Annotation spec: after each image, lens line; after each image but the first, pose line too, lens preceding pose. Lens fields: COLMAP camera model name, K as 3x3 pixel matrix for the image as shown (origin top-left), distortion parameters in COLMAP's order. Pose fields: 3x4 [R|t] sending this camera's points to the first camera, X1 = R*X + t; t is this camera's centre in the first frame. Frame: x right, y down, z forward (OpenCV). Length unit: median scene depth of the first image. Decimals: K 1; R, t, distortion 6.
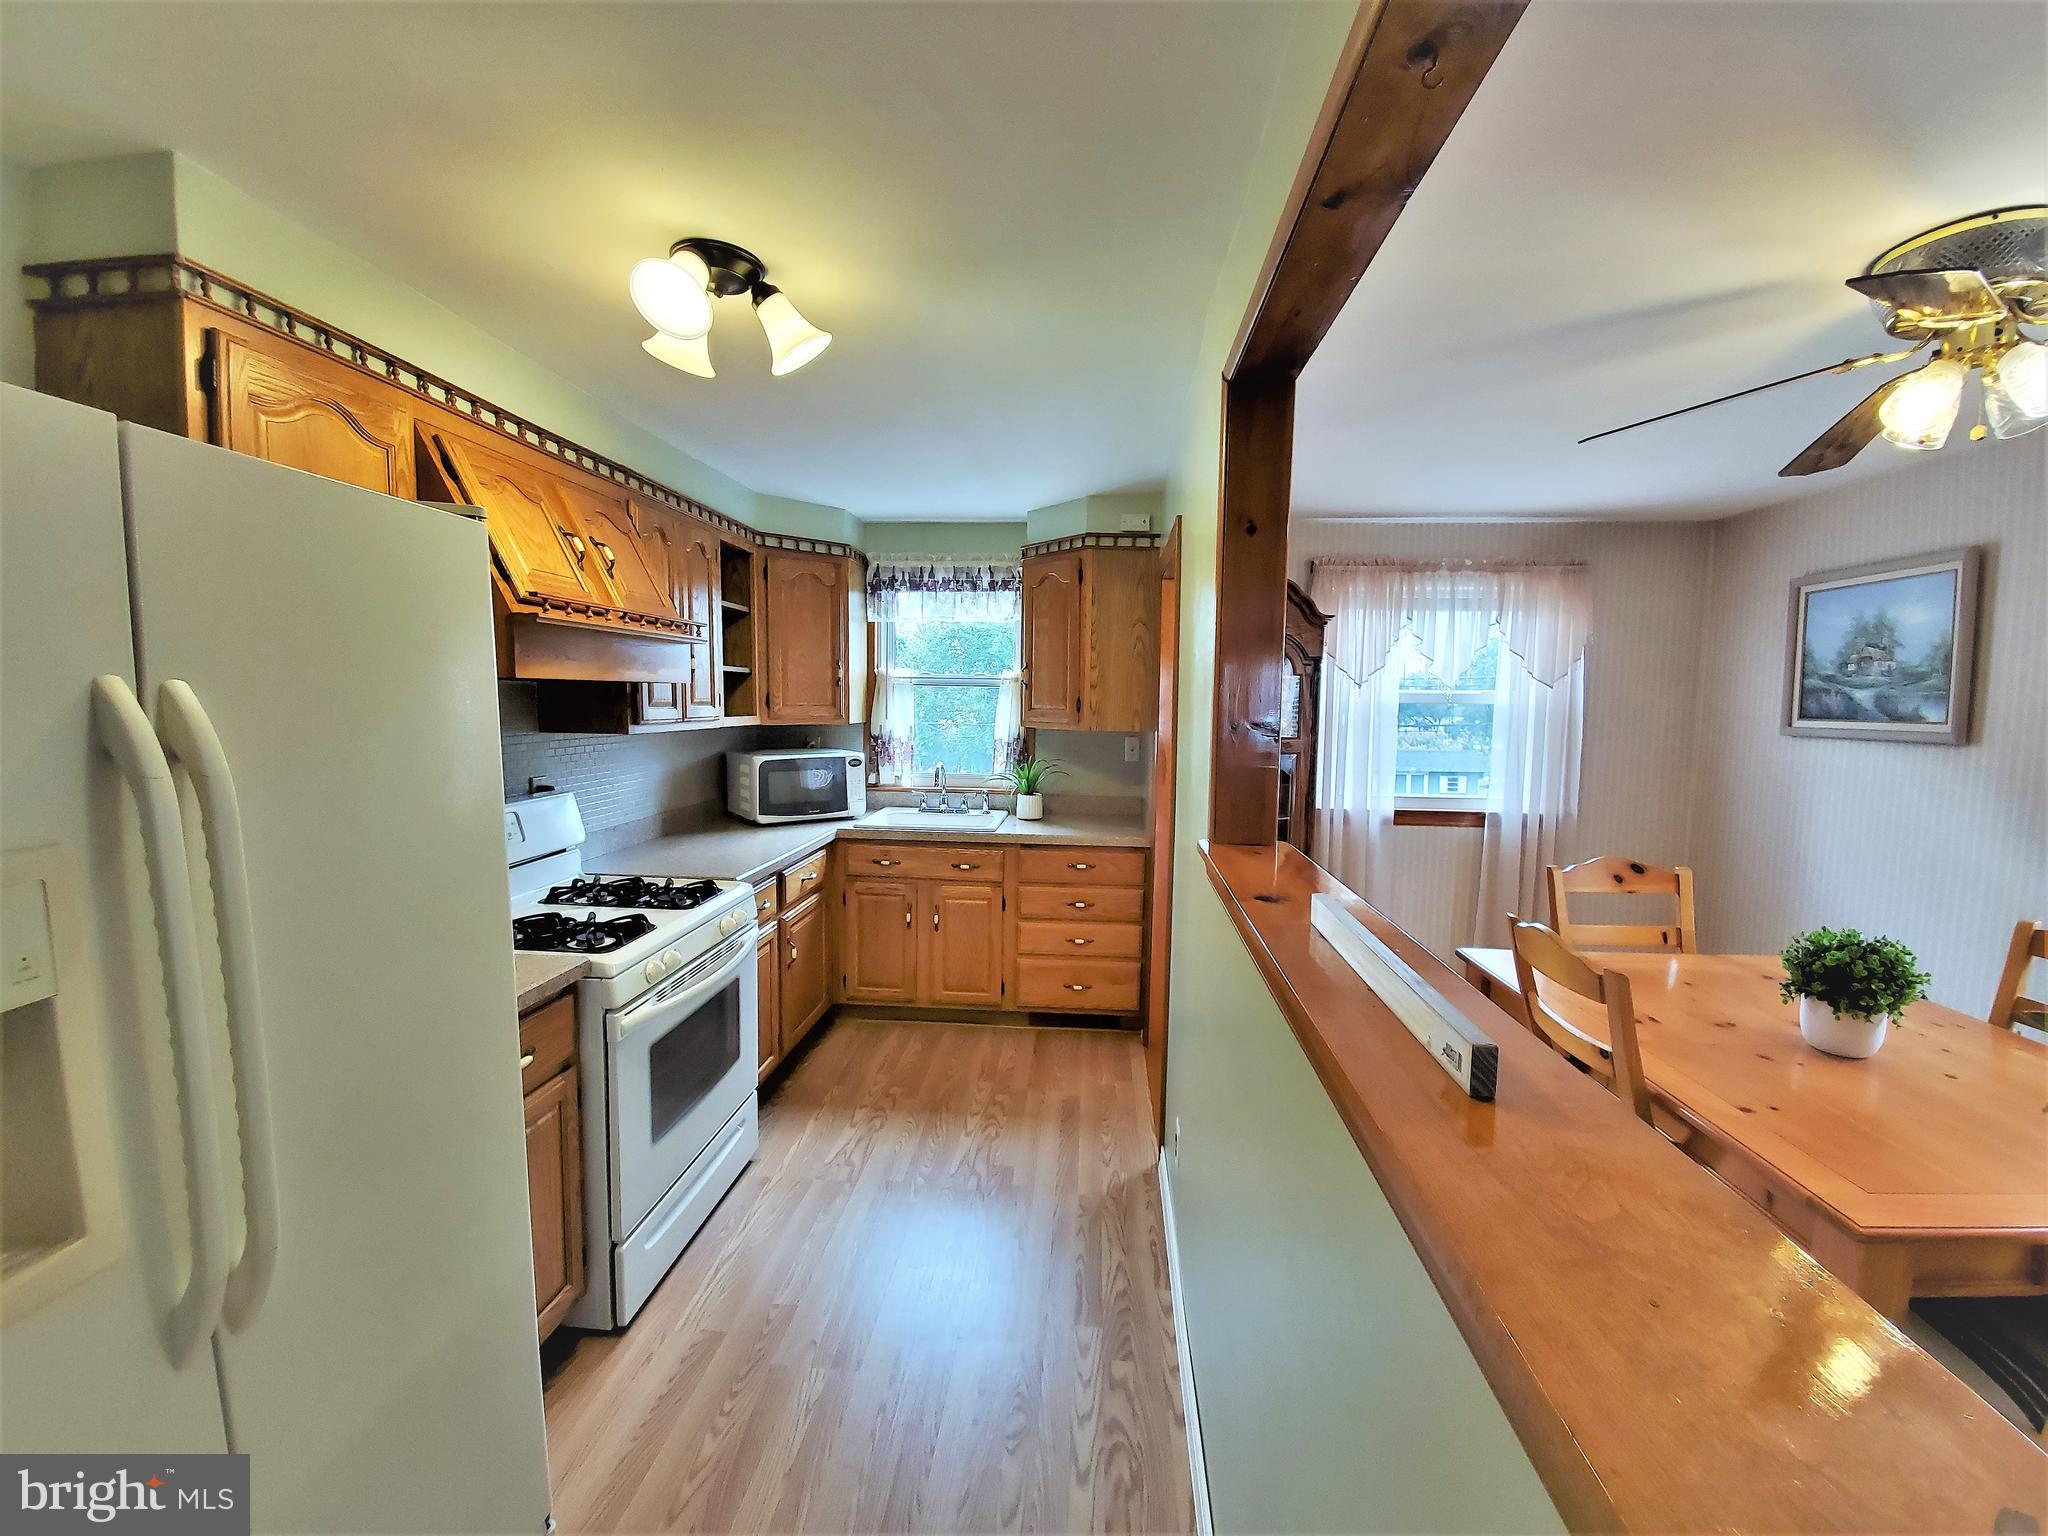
lens RADIAL K [[812.7, 0, 1043.9], [0, 812.7, 769.4], [0, 0, 1]] dist [0.014306, -0.016506]
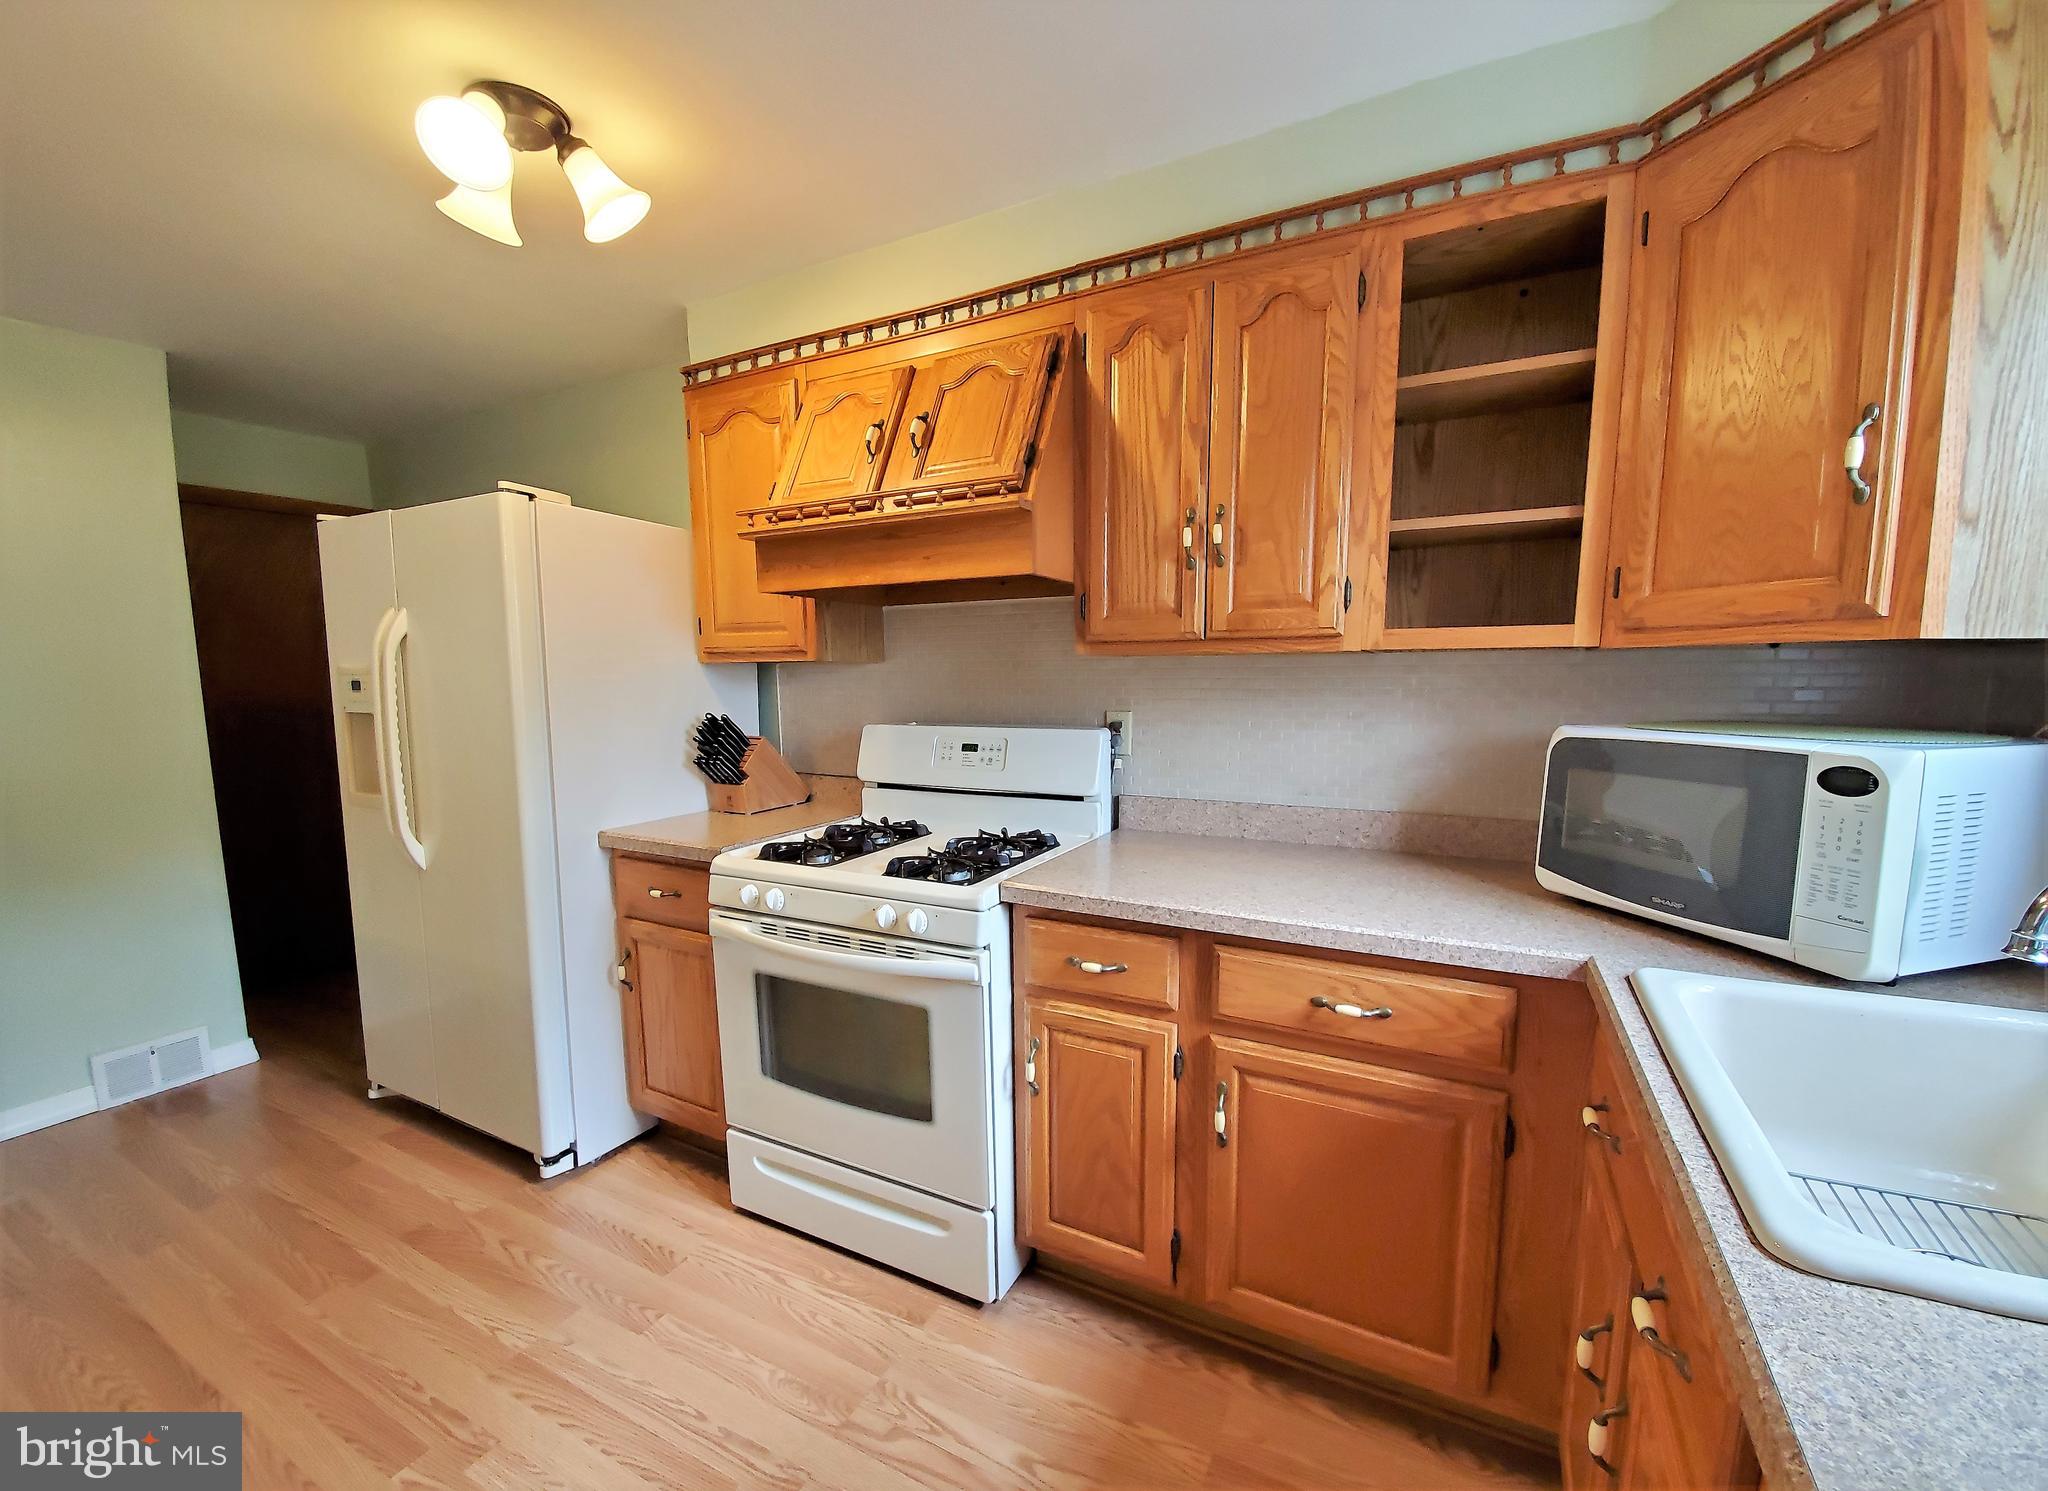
lens RADIAL K [[830.6, 0, 1025.5], [0, 830.6, 774.7], [0, 0, 1]] dist [-0.001581, -0.000138]
pose [[-0.409007, 0.101977, -0.906815, 0.172264], [-0.079458, 0.985982, 0.146718, -0.038623], [0.909065, 0.132062, -0.395171, 1.154197]]
